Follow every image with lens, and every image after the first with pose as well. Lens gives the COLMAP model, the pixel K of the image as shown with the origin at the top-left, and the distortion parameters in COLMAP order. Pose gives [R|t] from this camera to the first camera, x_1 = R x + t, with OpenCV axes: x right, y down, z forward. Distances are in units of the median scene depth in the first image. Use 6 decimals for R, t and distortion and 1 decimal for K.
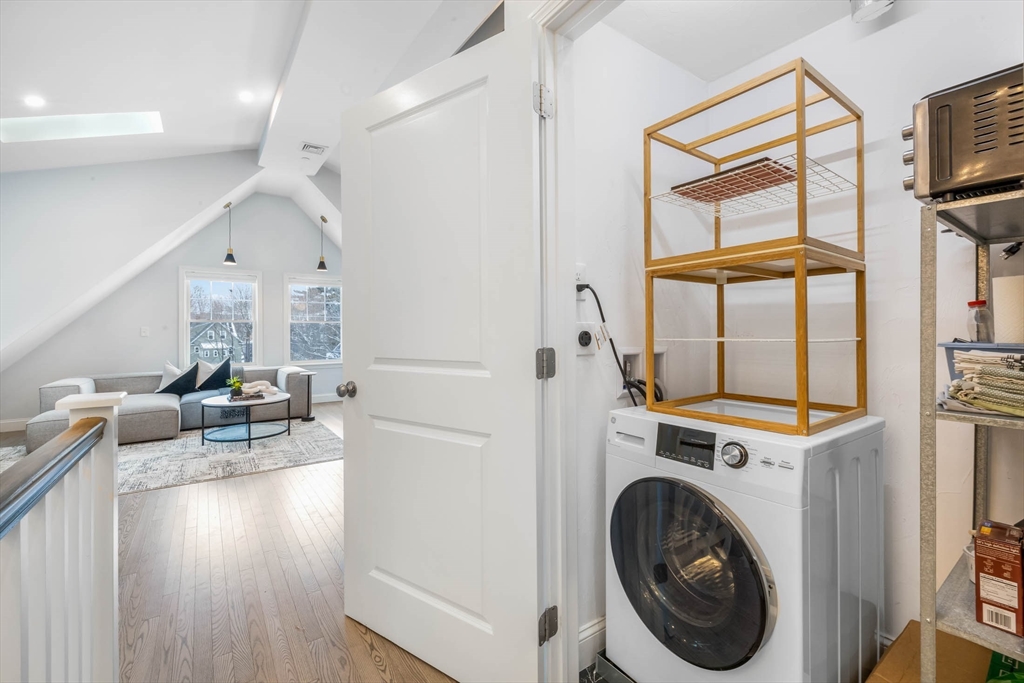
lens RADIAL K [[439.1, 0, 510.2], [0, 439.1, 334.9], [0, 0, 1]] dist [-0.001010, 0.000014]
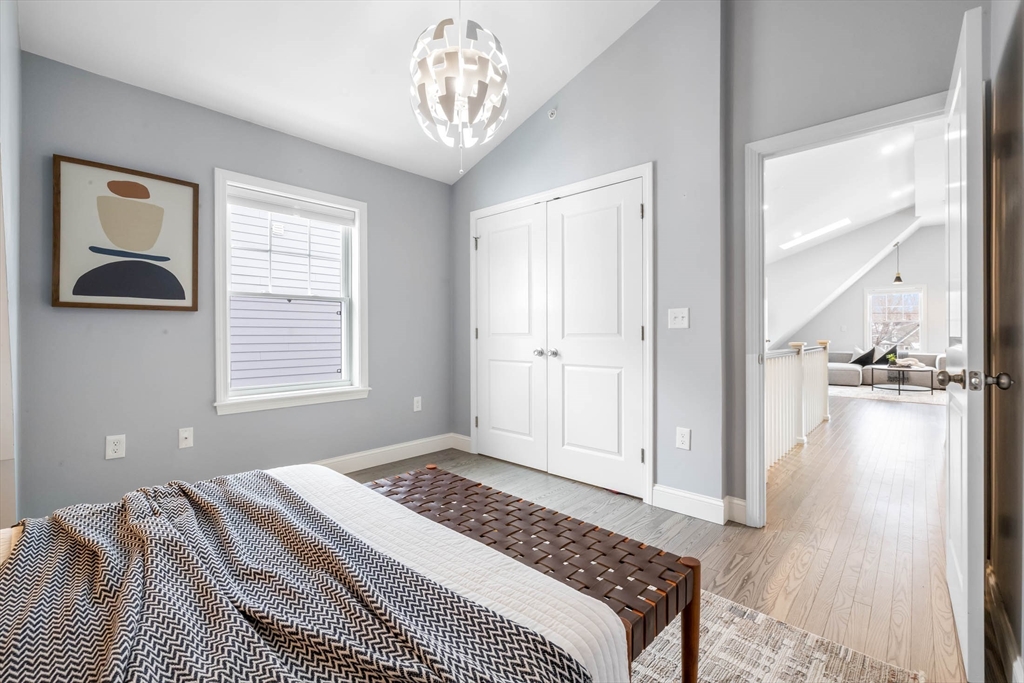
lens RADIAL K [[439.1, 0, 506.8], [0, 439.1, 336.6], [0, 0, 1]] dist [-0.001010, 0.000014]
pose [[0.197180, 0.000636, -0.980367, 0.629081], [-0.000900, 0.999999, 0.000468, 0.024590], [0.980367, 0.000790, 0.197181, -0.674081]]
